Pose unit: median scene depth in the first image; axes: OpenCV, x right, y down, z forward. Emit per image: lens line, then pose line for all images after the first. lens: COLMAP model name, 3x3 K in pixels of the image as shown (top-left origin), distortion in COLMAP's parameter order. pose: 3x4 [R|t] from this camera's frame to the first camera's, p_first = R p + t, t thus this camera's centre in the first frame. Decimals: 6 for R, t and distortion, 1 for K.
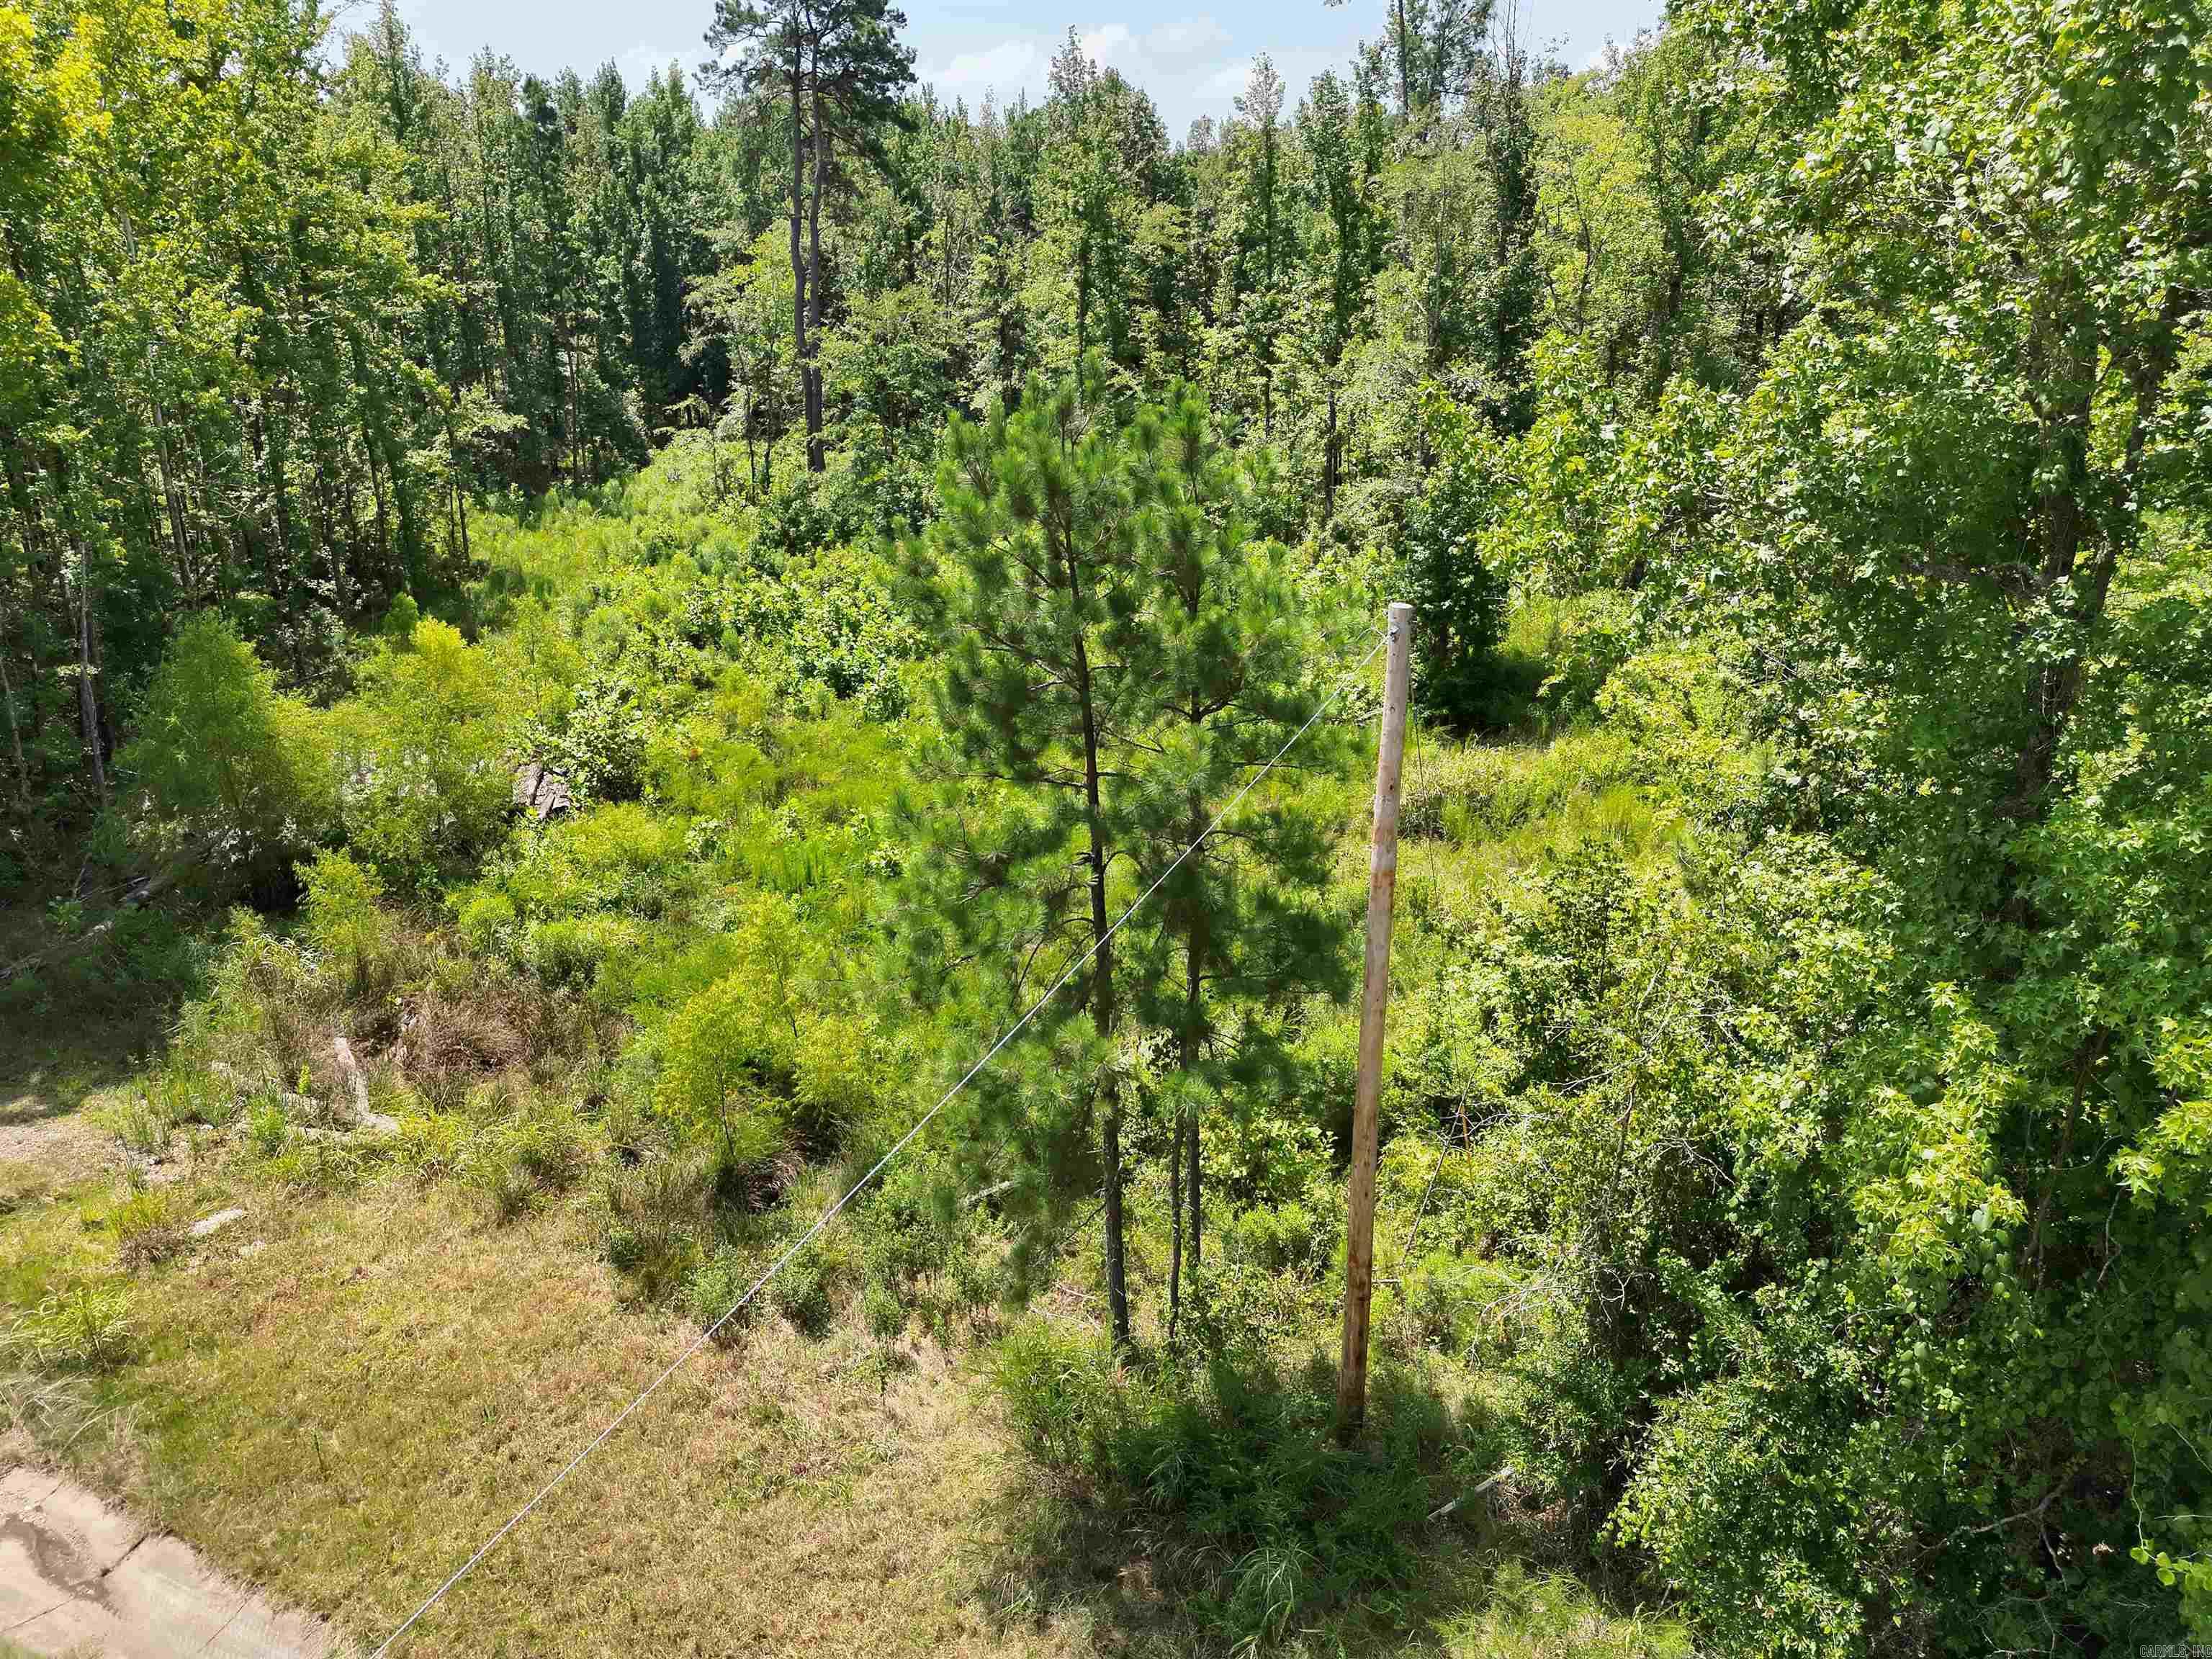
lens RADIAL K [[1552.0, 0, 1106.0], [0, 1552.0, 829.5], [0, 0, 1]] dist [0.076455, -0.063916]
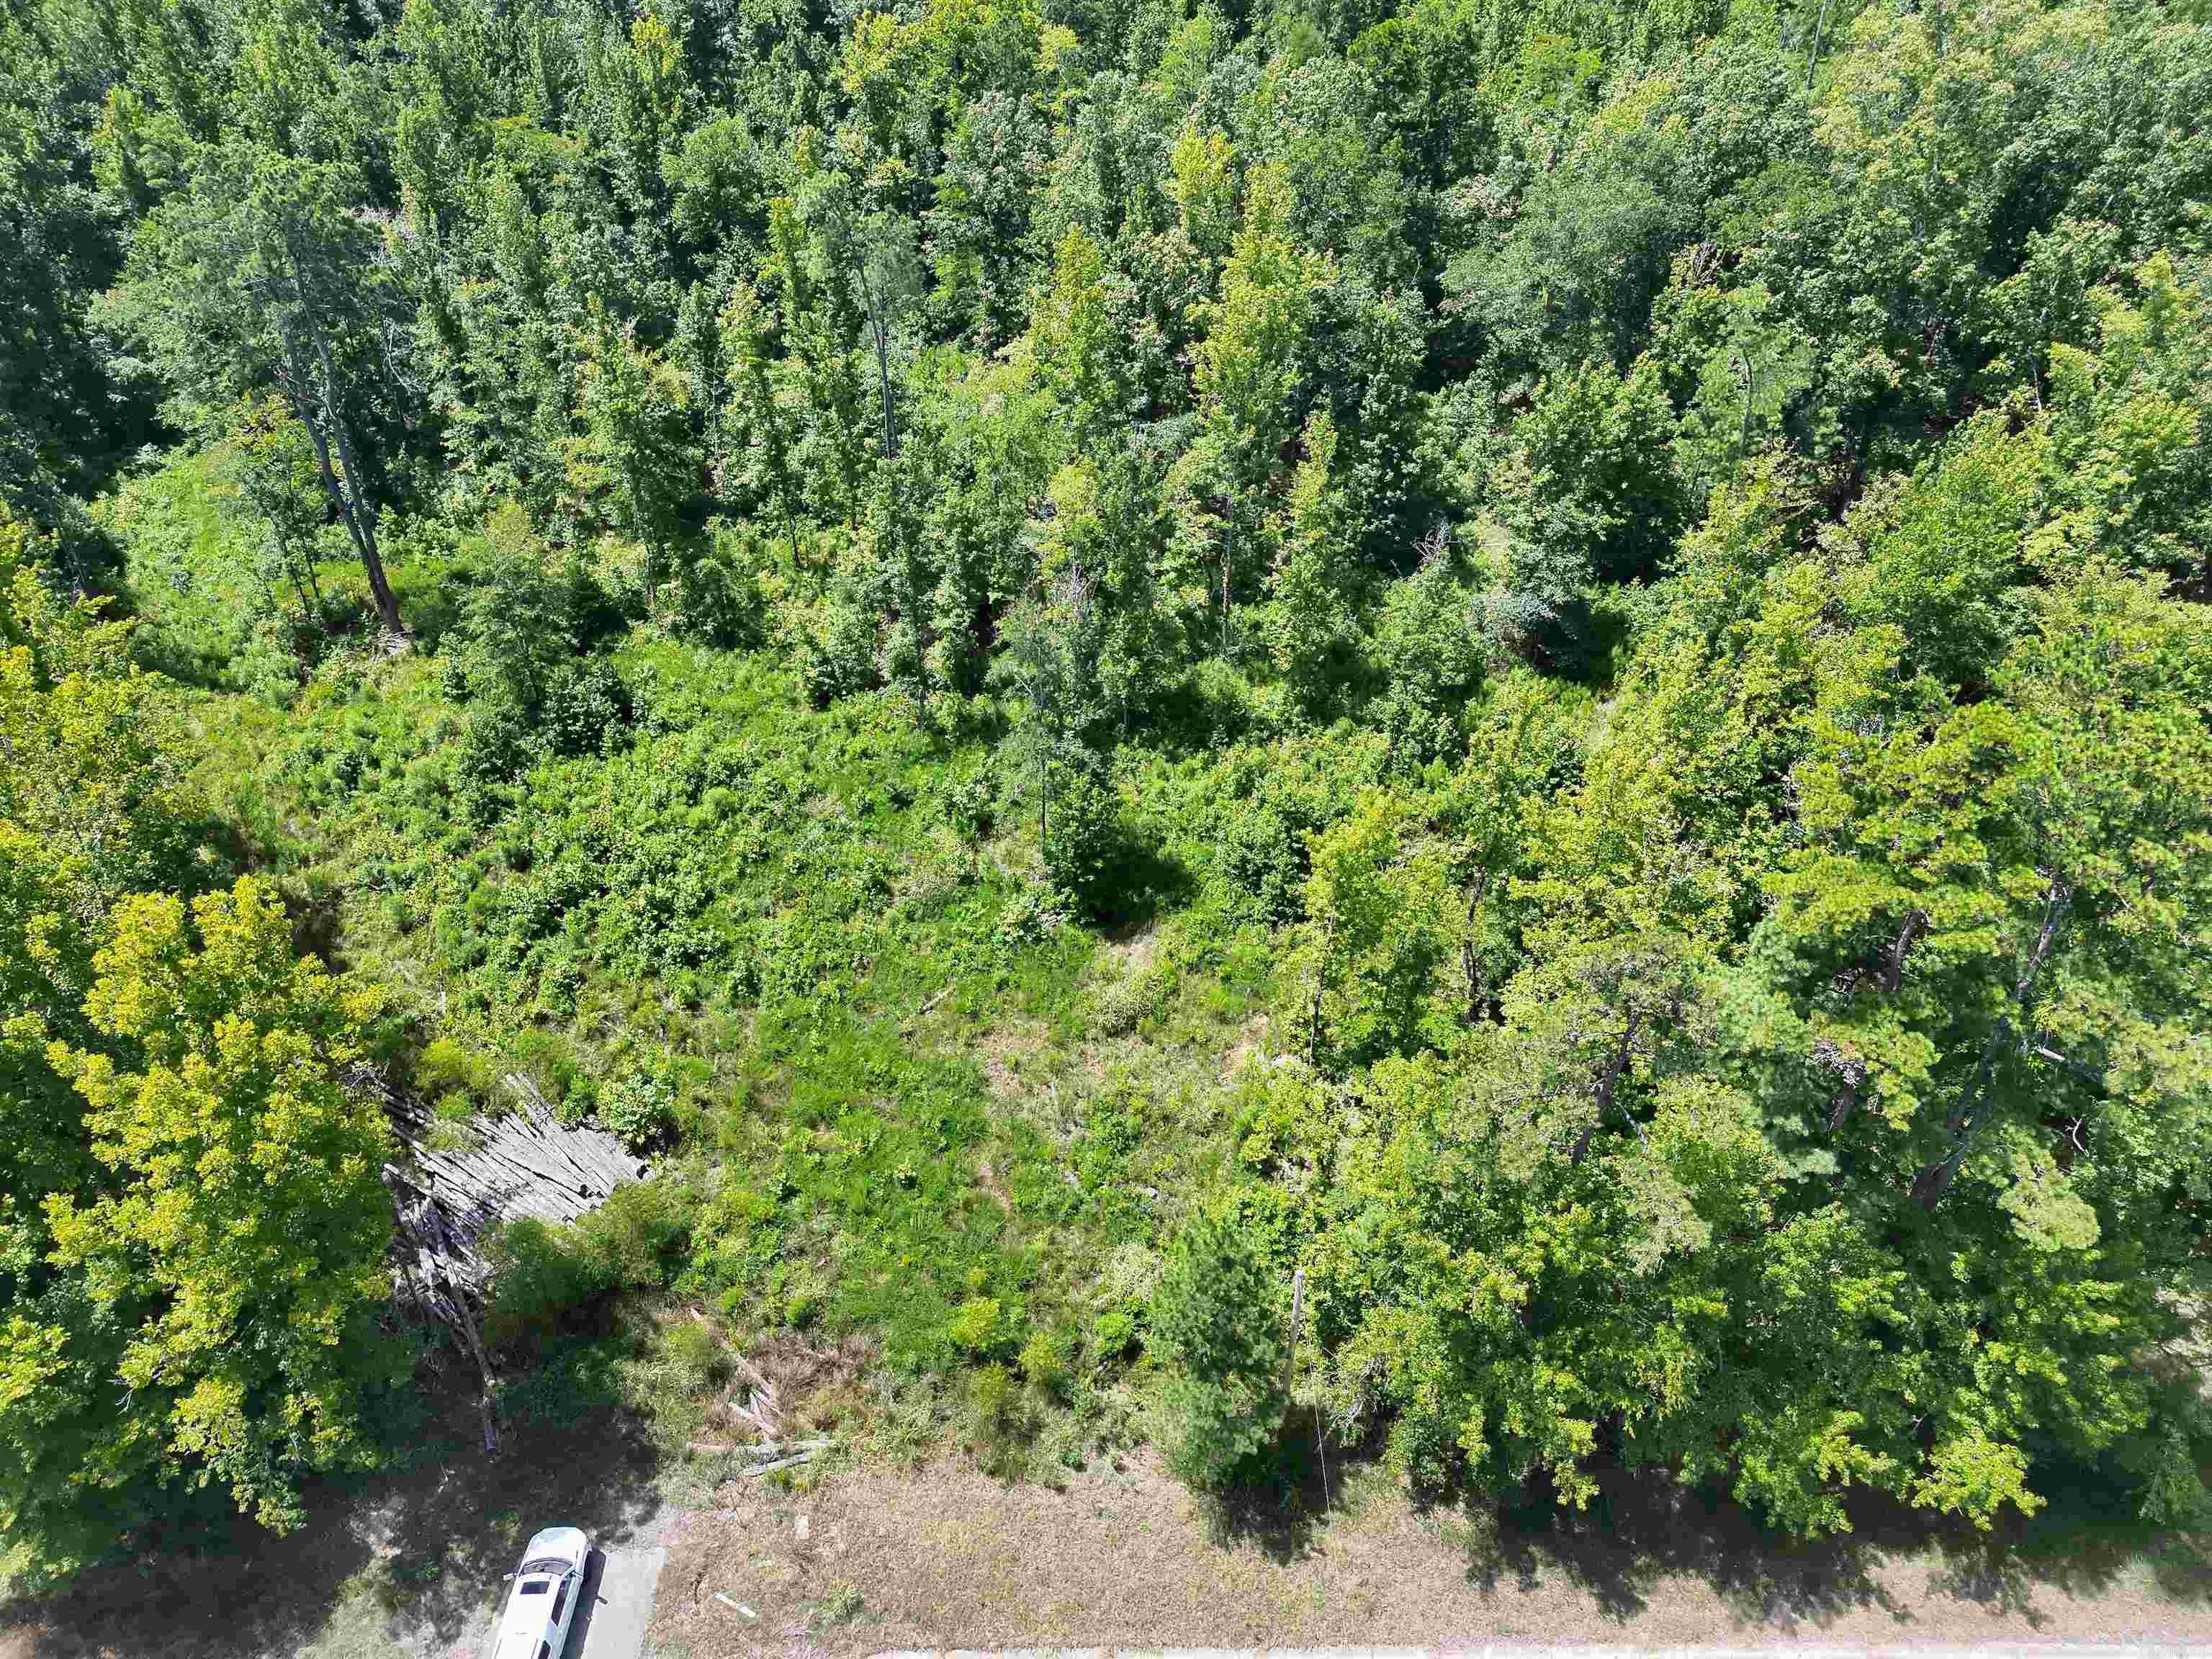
lens RADIAL K [[1552.0, 0, 1106.0], [0, 1552.0, 829.5], [0, 0, 1]] dist [0.076455, -0.063916]
pose [[0.876774, -0.306074, 0.370926, -0.211162], [0.165476, 0.916226, 0.364893, -0.428980], [-0.451537, -0.258549, 0.853971, -0.264451]]
